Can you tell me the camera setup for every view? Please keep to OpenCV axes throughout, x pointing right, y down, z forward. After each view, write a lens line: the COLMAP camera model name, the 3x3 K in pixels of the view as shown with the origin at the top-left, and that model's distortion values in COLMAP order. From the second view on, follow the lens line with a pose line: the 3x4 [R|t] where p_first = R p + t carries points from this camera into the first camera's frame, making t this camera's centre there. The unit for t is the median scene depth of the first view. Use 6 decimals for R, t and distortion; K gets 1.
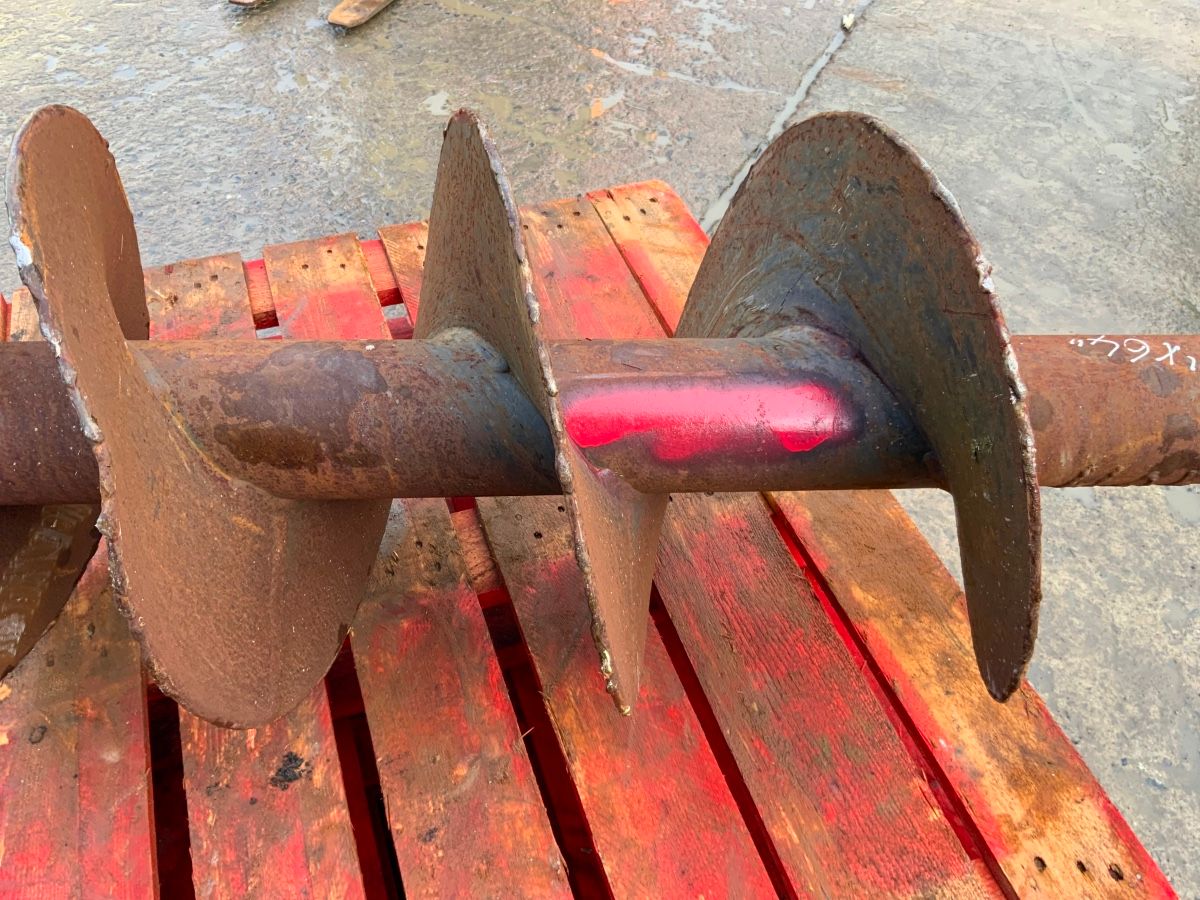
lens RADIAL K [[1041.1, 0, 600.0], [0, 1041.1, 450.0], [0, 0, 1]] dist [0.004346, -0.005268]
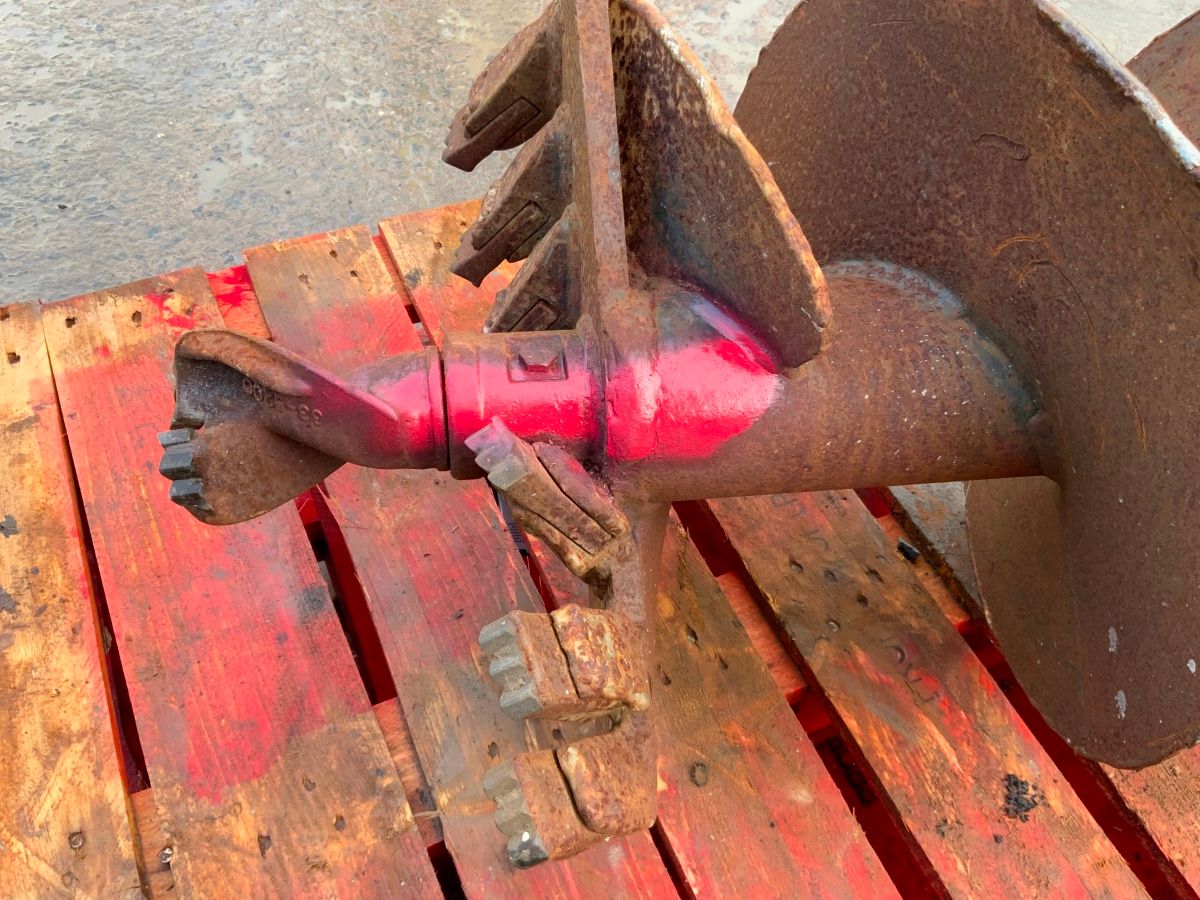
lens RADIAL K [[1041.1, 0, 600.0], [0, 1041.1, 450.0], [0, 0, 1]] dist [0.004346, -0.005268]
pose [[0.995892, -0.049489, 0.075826, -0.407900], [0.043899, 0.996314, 0.073700, -0.023442], [-0.079193, -0.070069, 0.994394, 0.139852]]
